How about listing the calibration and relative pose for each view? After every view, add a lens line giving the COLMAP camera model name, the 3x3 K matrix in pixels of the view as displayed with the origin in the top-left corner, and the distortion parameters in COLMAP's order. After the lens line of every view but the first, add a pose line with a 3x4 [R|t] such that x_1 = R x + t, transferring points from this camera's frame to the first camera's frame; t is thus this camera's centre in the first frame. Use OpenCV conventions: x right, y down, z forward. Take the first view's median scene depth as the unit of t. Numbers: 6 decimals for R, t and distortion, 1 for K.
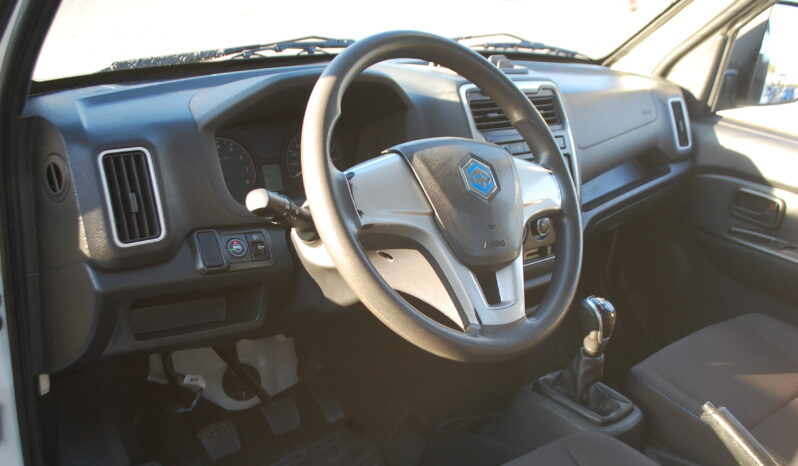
lens RADIAL K [[642.3, 0, 399.0], [0, 642.3, 233.0], [0, 0, 1]] dist [-0.046665, -0.004672]
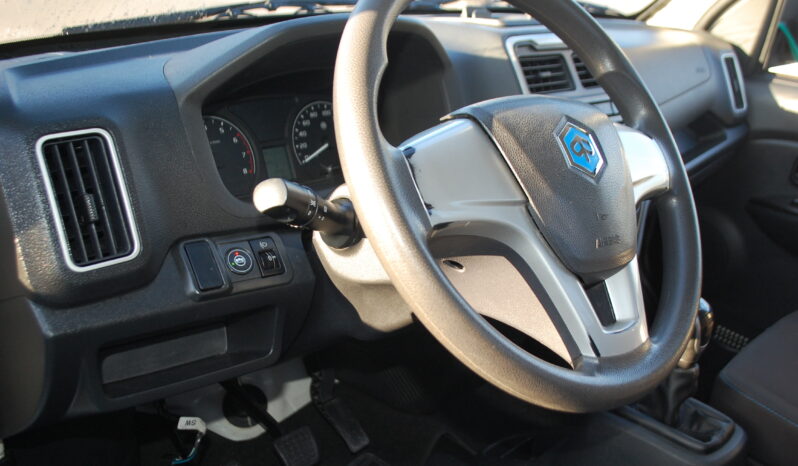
lens RADIAL K [[642.3, 0, 399.0], [0, 642.3, 233.0], [0, 0, 1]] dist [-0.046665, -0.004672]
pose [[0.998563, -0.049662, 0.020136, -0.083012], [0.049191, 0.998519, 0.023233, -0.016980], [-0.021260, -0.022209, 0.999527, 0.259576]]
